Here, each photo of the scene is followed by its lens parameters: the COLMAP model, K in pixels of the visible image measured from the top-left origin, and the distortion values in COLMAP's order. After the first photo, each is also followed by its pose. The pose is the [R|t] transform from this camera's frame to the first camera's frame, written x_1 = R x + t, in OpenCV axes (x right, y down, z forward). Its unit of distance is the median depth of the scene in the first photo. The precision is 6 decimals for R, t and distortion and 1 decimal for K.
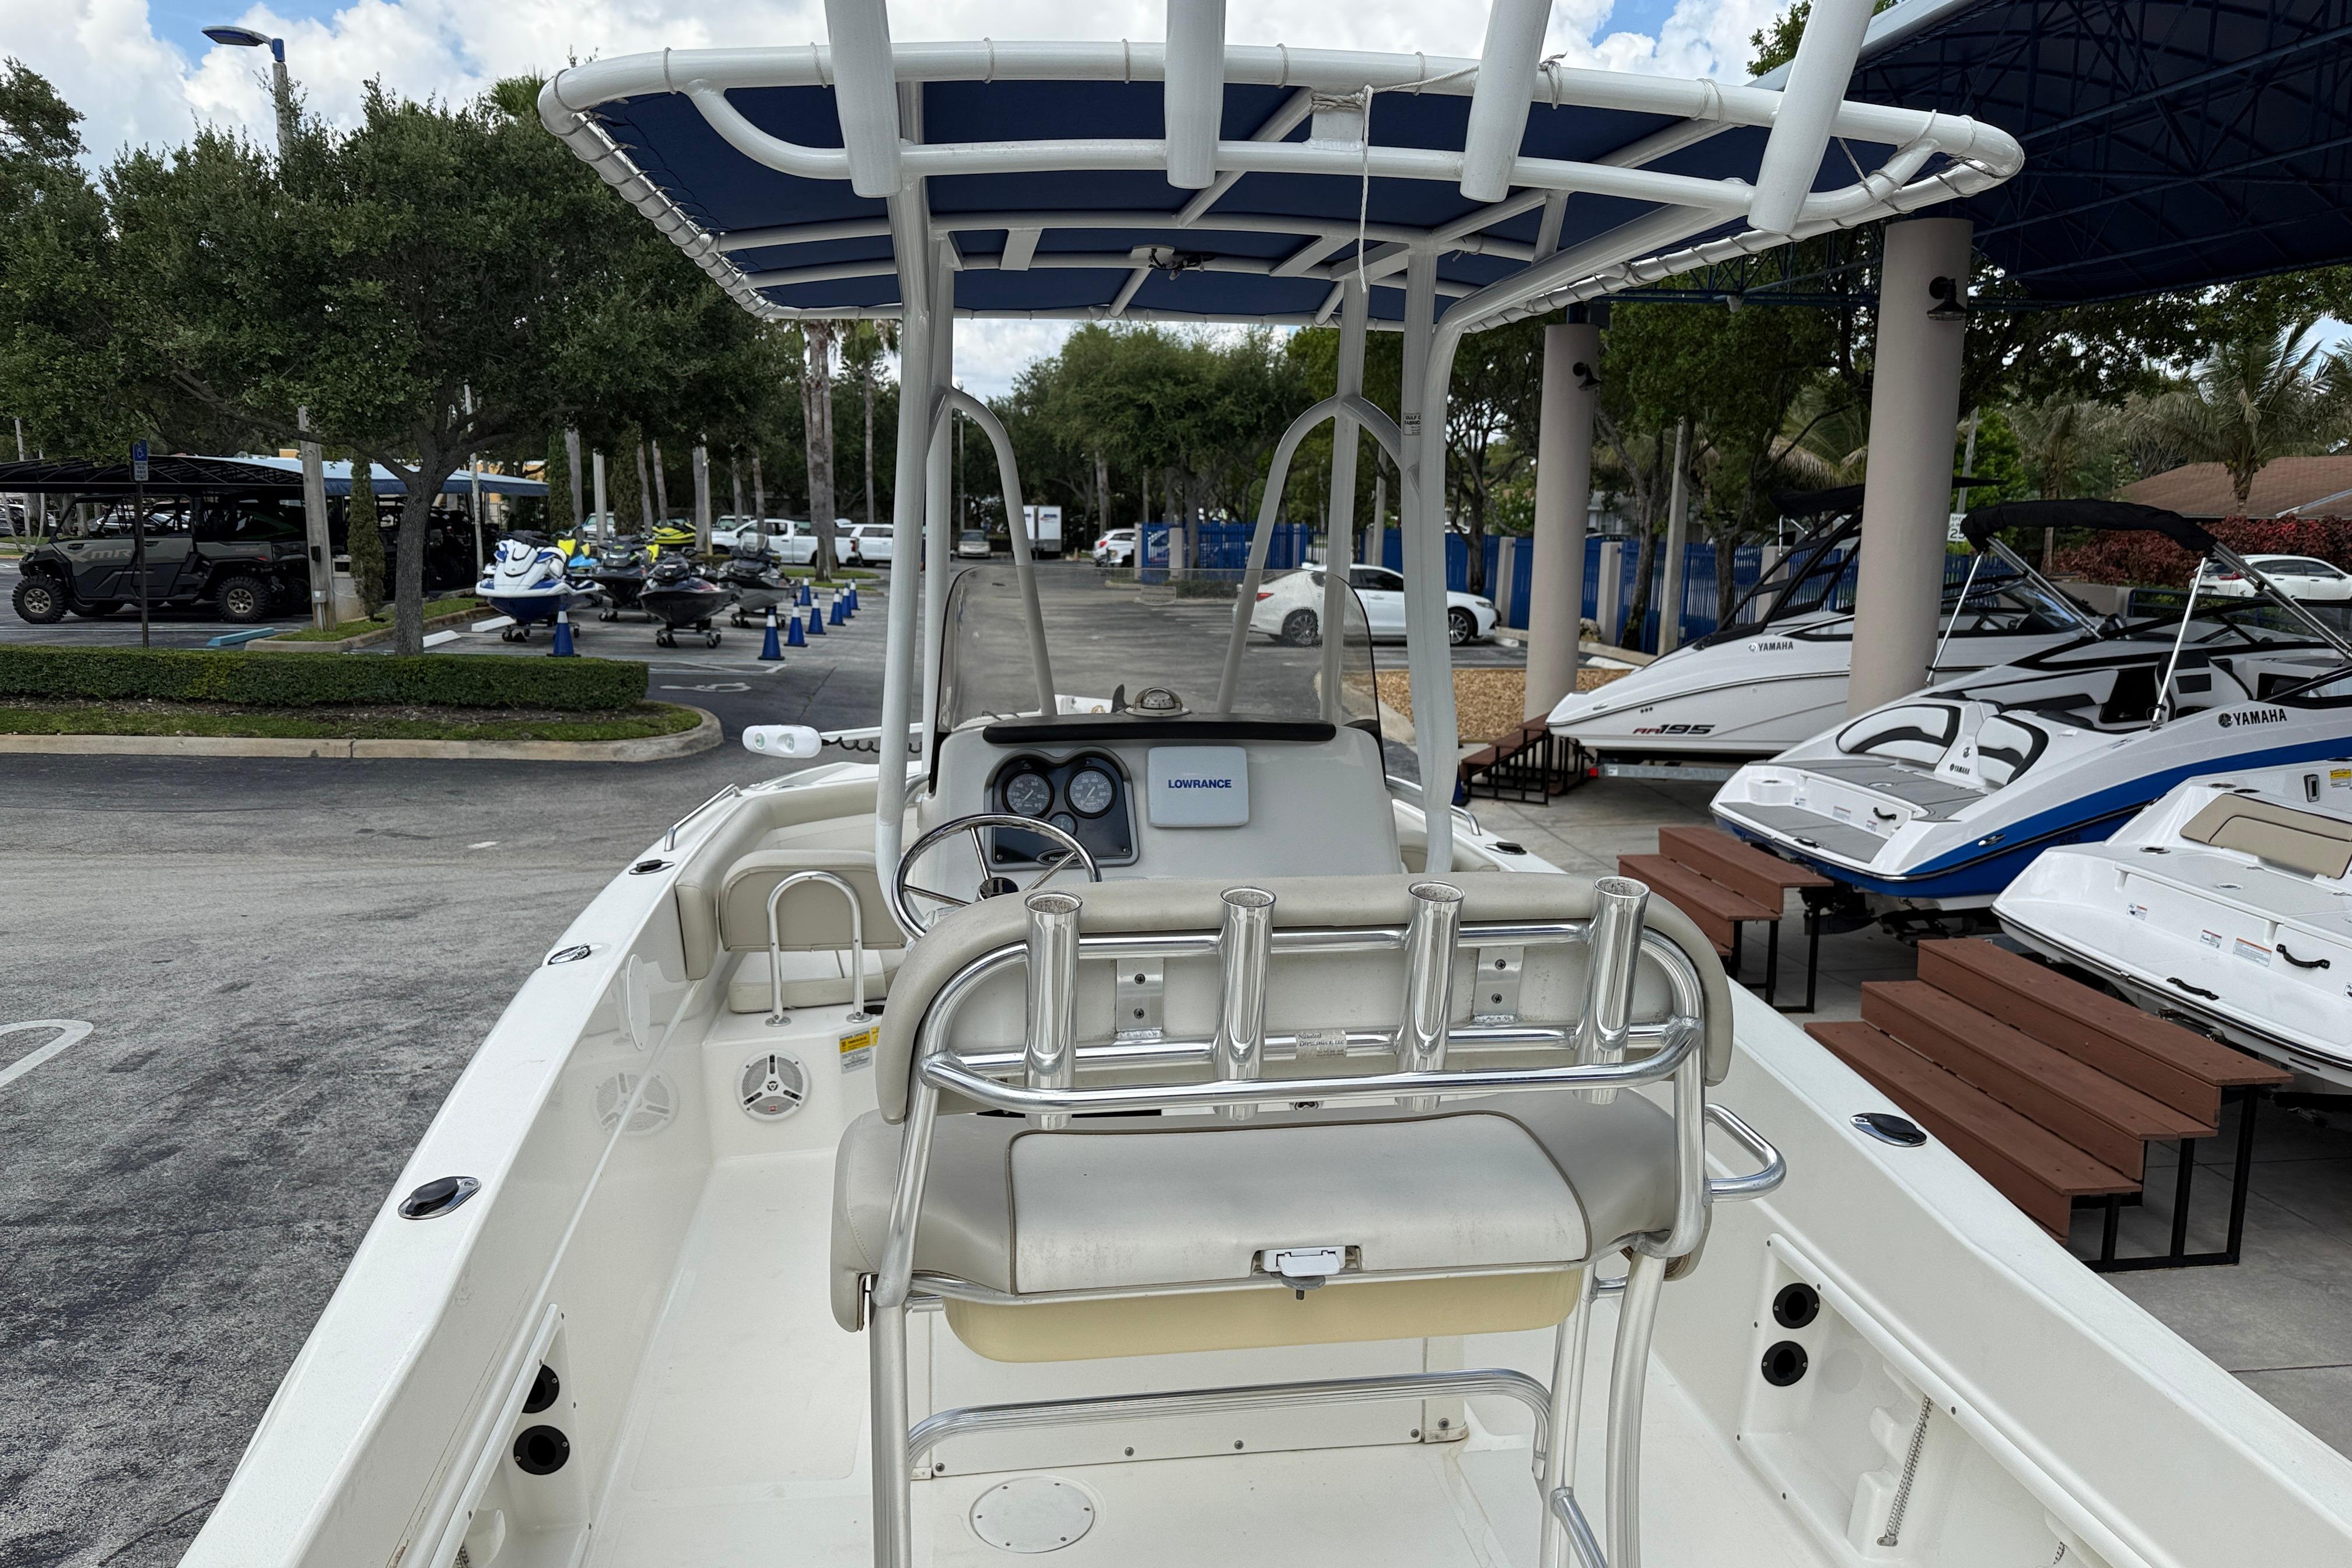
lens RADIAL K [[1661.8, 0, 1193.2], [0, 1661.8, 795.4], [0, 0, 1]] dist [0.058230, -0.071024]
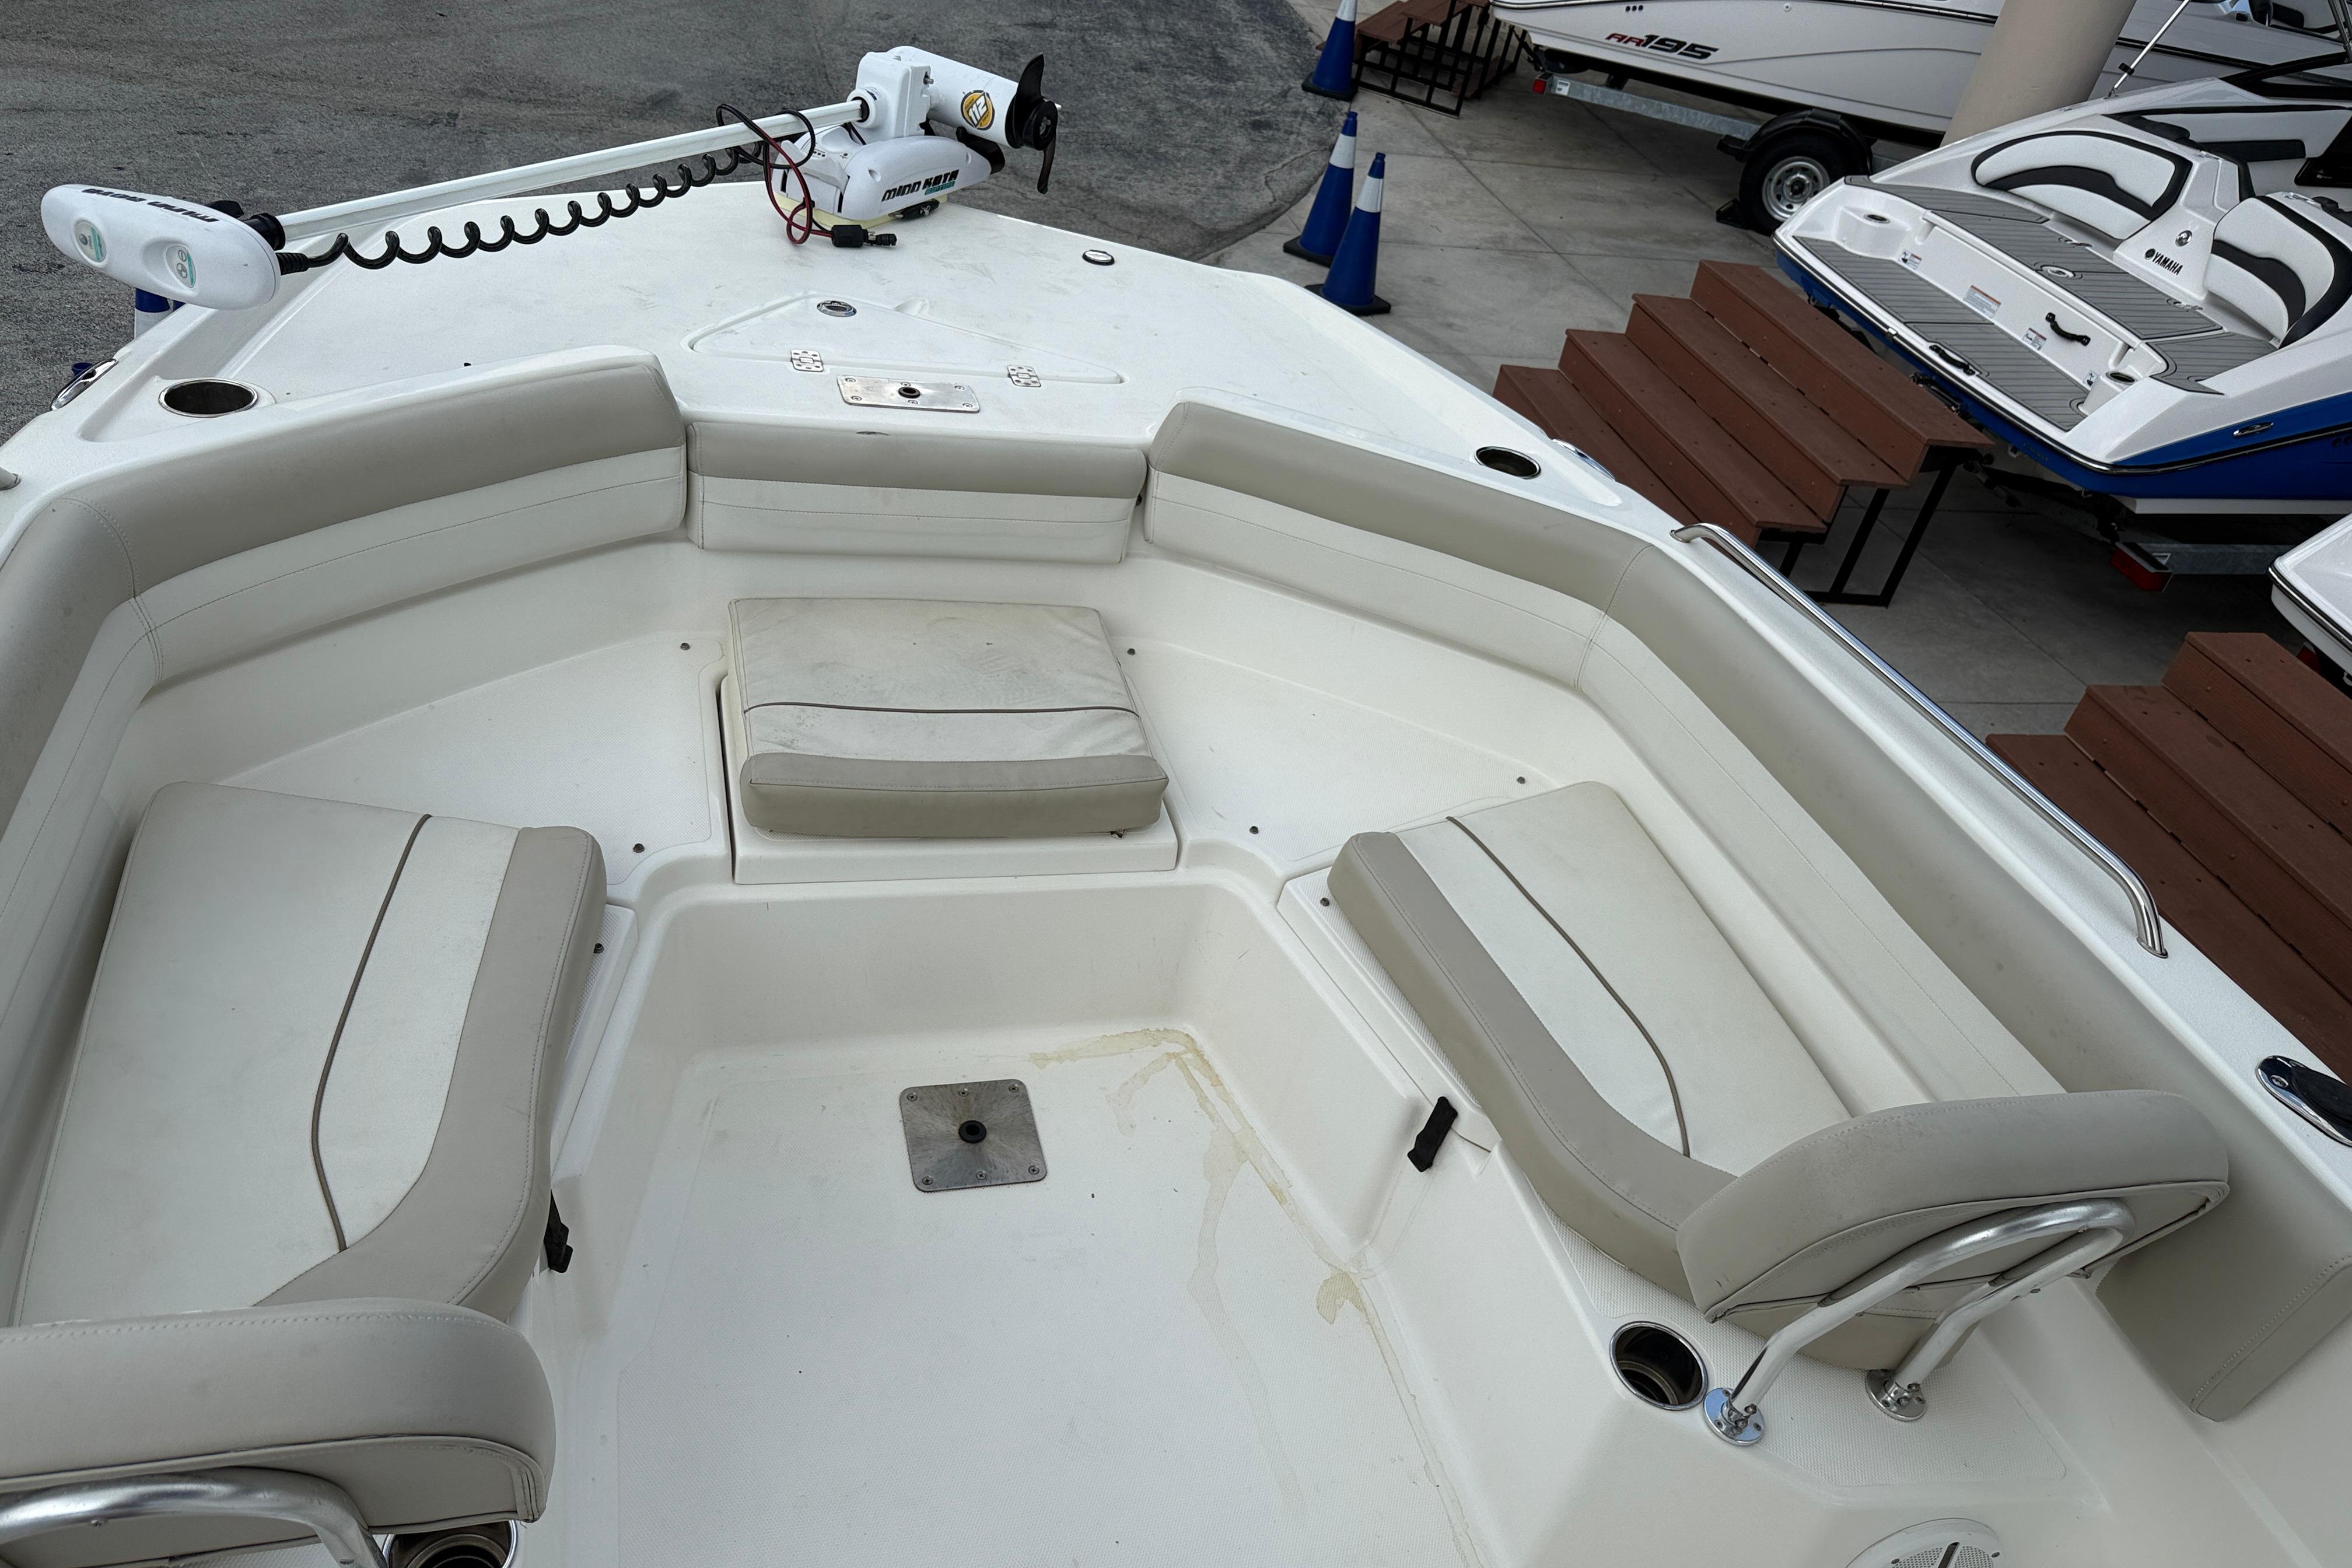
lens RADIAL K [[1661.8, 0, 1193.2], [0, 1661.8, 795.4], [0, 0, 1]] dist [0.058230, -0.071024]
pose [[0.975783, 0.075226, 0.205400, -0.049633], [-0.161723, 0.880371, 0.445861, -0.062506], [-0.147288, -0.468281, 0.871217, 0.344292]]
